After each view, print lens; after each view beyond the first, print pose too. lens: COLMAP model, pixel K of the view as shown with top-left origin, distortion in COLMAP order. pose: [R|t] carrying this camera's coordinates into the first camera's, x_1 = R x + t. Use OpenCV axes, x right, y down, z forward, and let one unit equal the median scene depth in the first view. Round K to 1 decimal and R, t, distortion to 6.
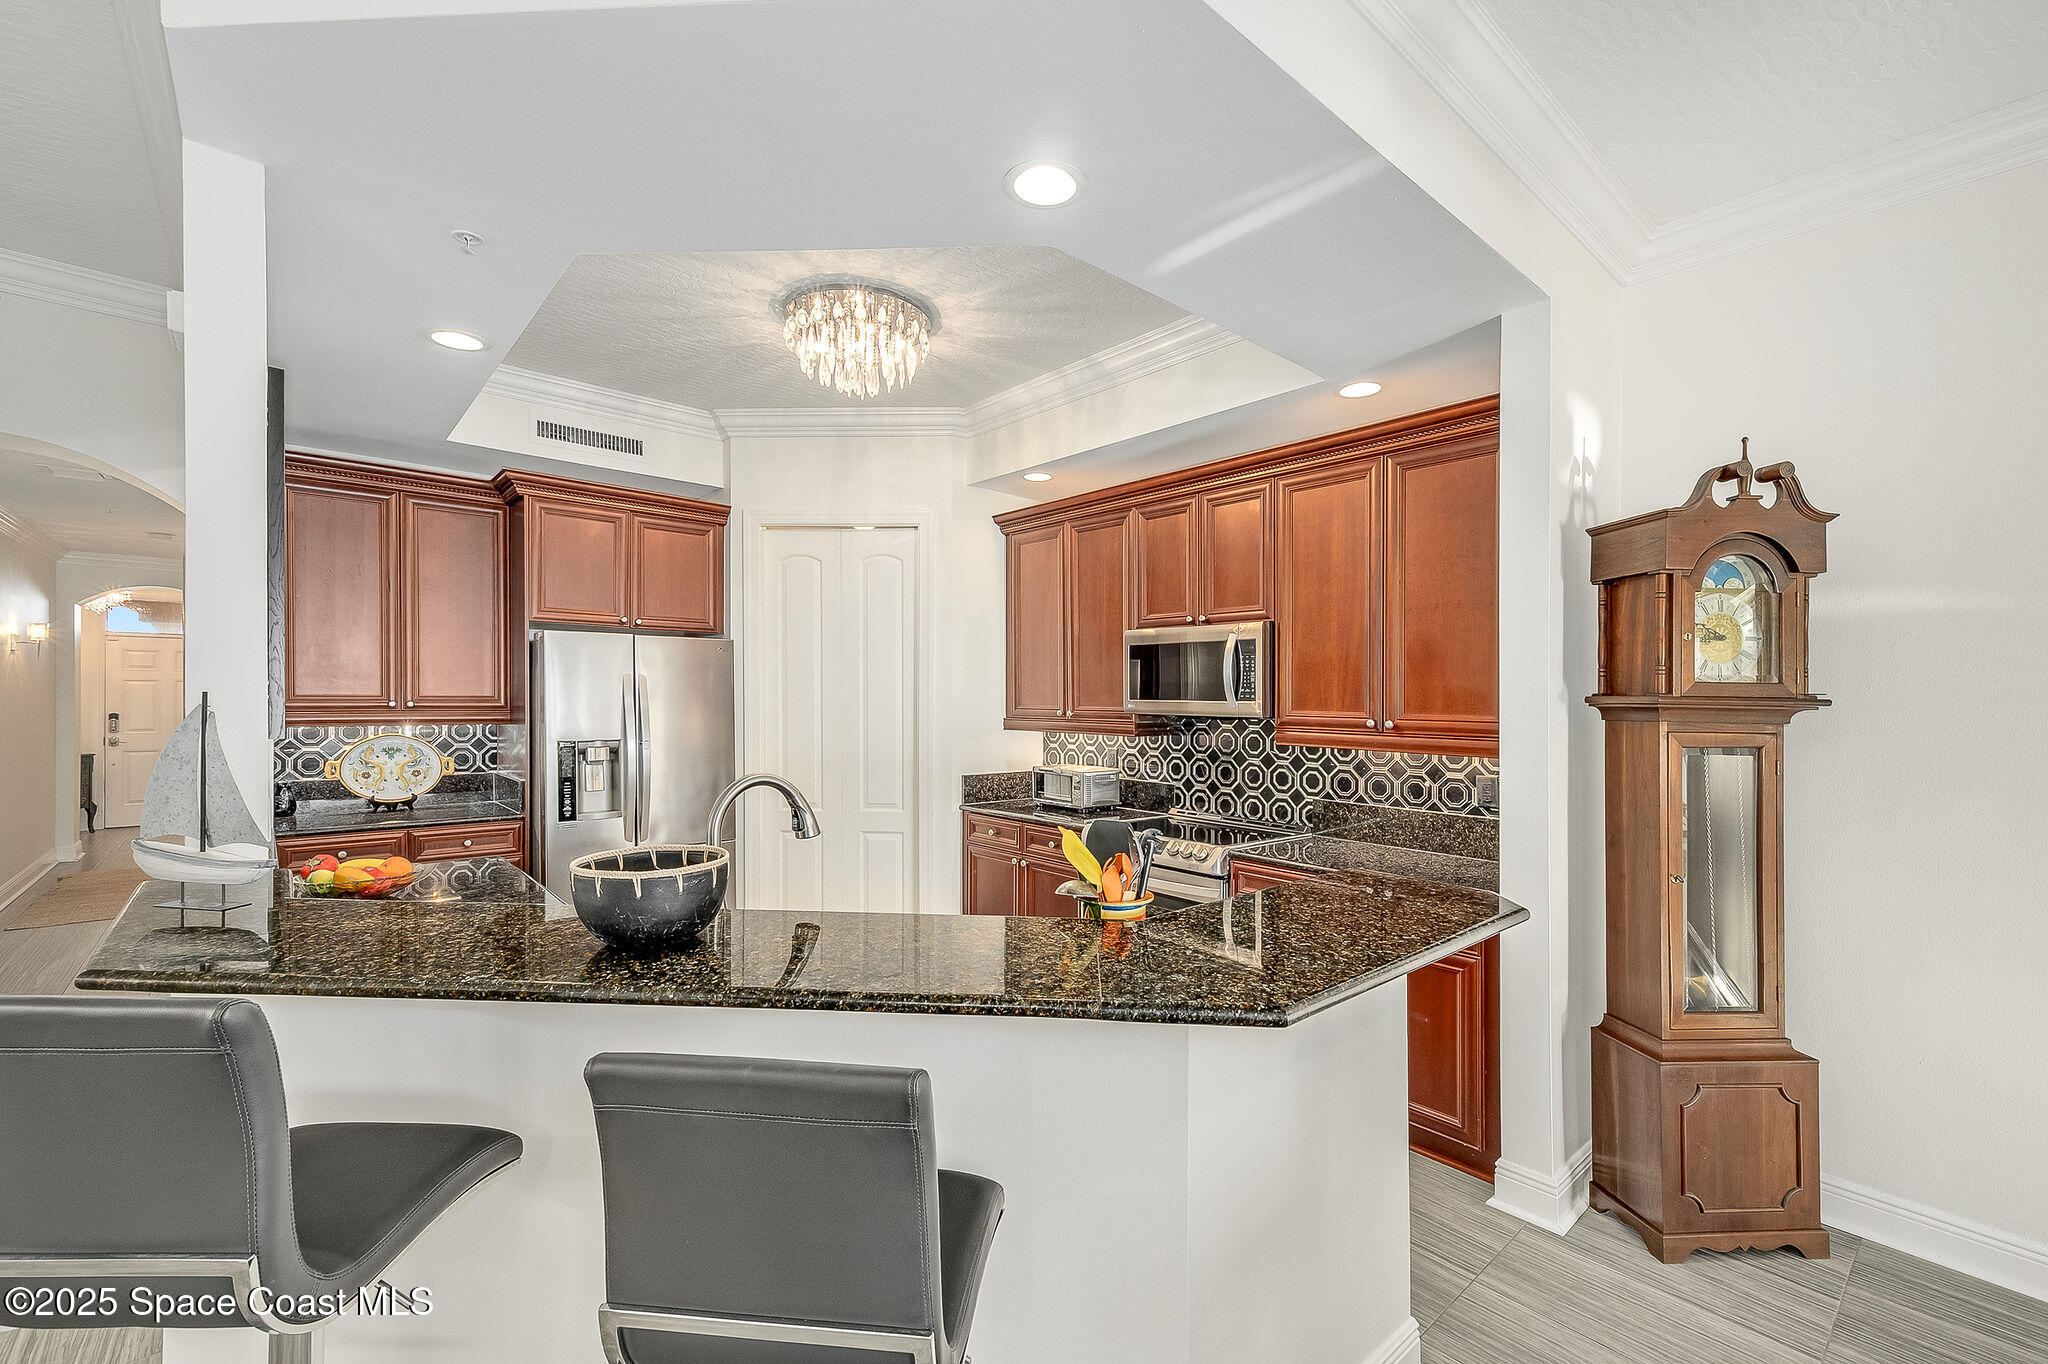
lens RADIAL K [[867.4, 0, 1025.3], [0, 867.4, 692.8], [0, 0, 1]] dist [0.007498, -0.000393]
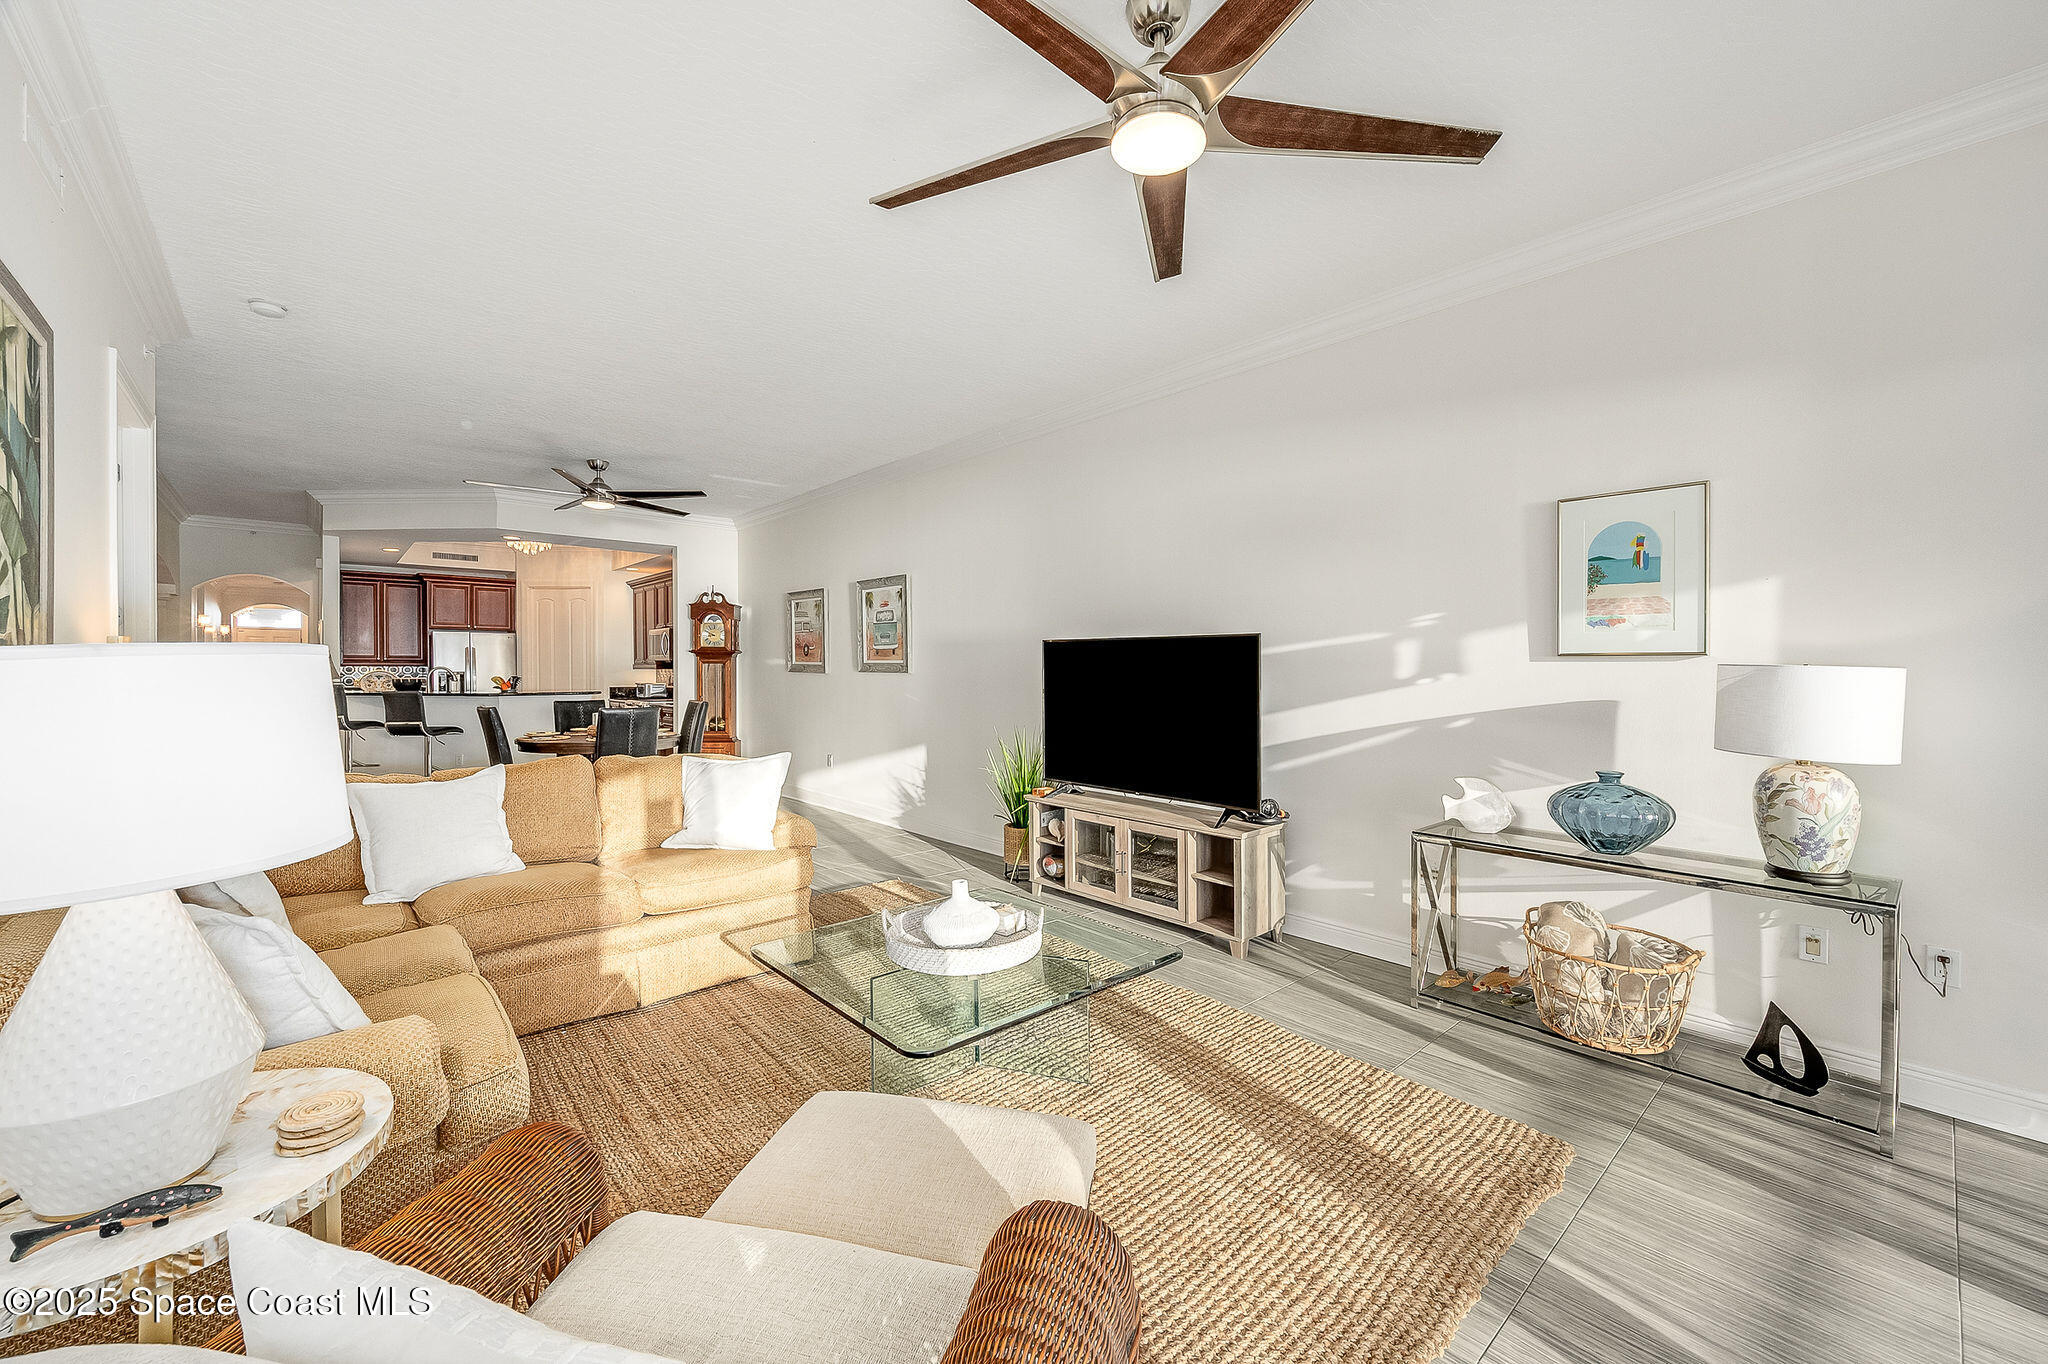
lens RADIAL K [[812.9, 0, 1020.1], [0, 812.9, 661.5], [0, 0, 1]] dist [0.000893, -0.000461]
pose [[0.999976, -0.006223, 0.002893, 1.206322], [0.006238, 0.999967, -0.005235, 0.045066], [-0.002860, 0.005253, 0.999982, -1.469744]]
